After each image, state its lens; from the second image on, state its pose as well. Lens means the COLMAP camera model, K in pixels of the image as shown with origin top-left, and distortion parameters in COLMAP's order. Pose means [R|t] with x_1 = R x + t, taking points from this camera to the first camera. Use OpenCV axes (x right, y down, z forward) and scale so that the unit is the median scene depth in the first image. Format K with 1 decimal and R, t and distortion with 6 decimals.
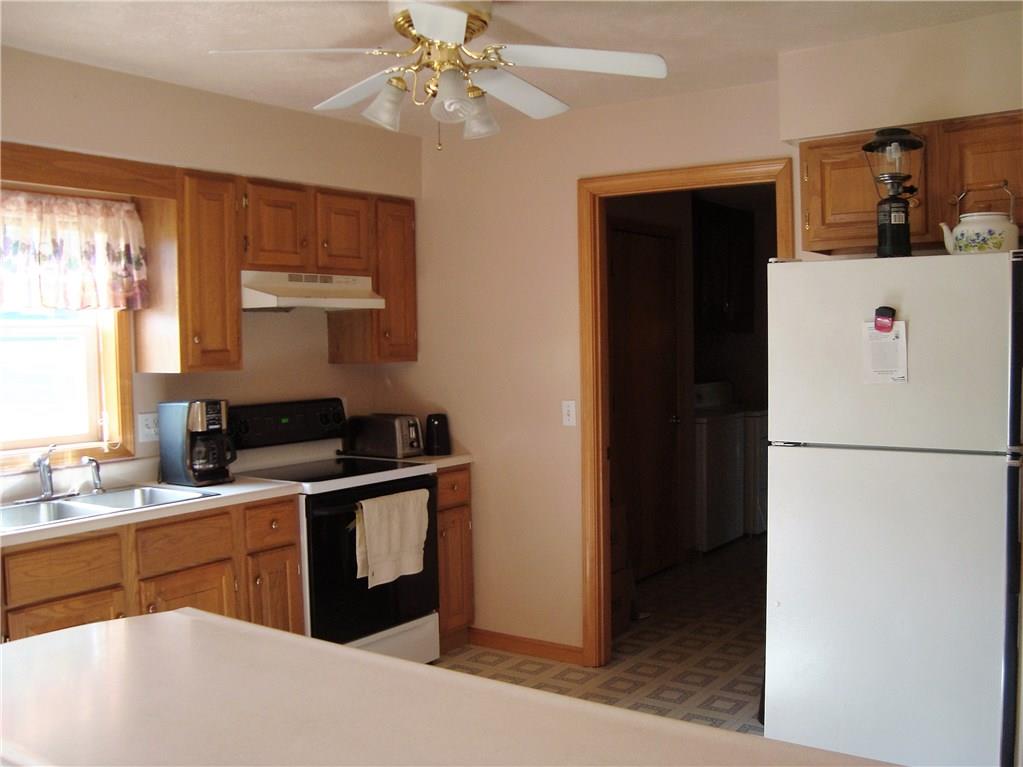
lens RADIAL K [[1004.7, 0, 511.5], [0, 1004.7, 383.5], [0, 0, 1]] dist [-0.206339, 0.251000]
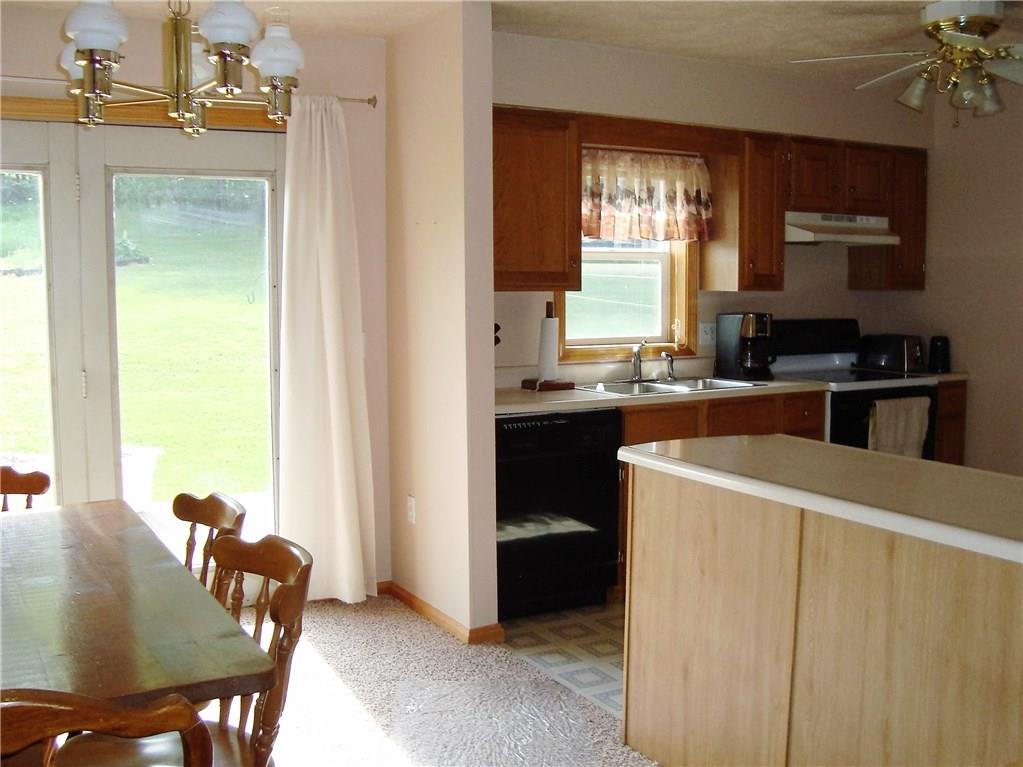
lens RADIAL K [[1071.9, 0, 511.5], [0, 1071.9, 383.5], [0, 0, 1]] dist [-0.207747, 0.167005]
pose [[0.899527, 0.062664, -0.432347, 0.004033], [-0.035887, 0.996913, 0.069826, 0.023071], [0.435388, -0.047295, 0.899000, -0.377566]]
